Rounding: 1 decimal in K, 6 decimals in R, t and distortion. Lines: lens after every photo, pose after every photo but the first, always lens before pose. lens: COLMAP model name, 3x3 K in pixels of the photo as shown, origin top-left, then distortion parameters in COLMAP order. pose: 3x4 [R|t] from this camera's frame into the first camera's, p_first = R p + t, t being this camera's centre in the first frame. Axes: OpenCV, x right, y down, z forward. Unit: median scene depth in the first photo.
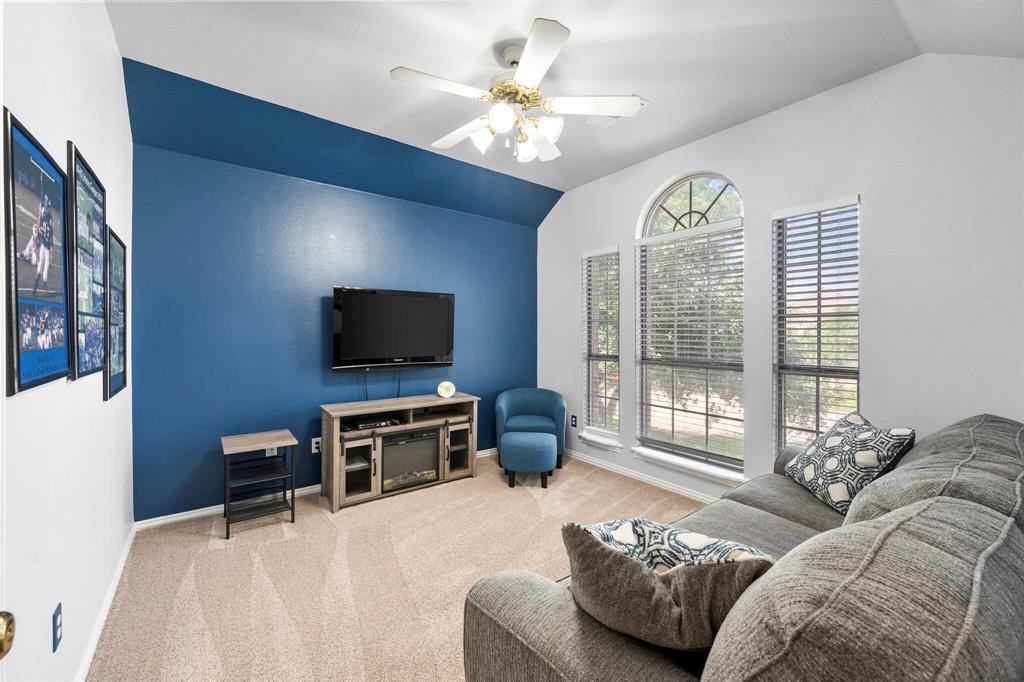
lens RADIAL K [[402.3, 0, 513.7], [0, 402.3, 339.6], [0, 0, 1]] dist [-0.002899, -0.000338]
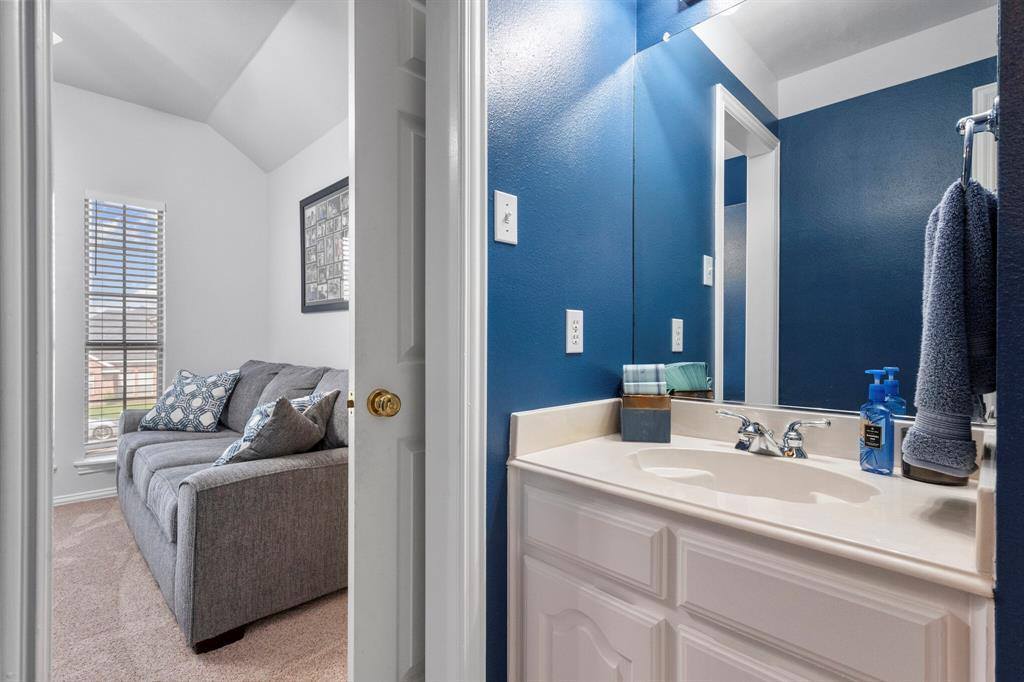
lens RADIAL K [[471.2, 0, 513.3], [0, 471.2, 340.4], [0, 0, 1]] dist [-0.002446, -0.000498]
pose [[-0.122747, -0.006041, 0.992420, -0.694331], [0.005282, 0.999963, 0.006740, 0.063050], [-0.992424, 0.006069, -0.122711, 0.075815]]
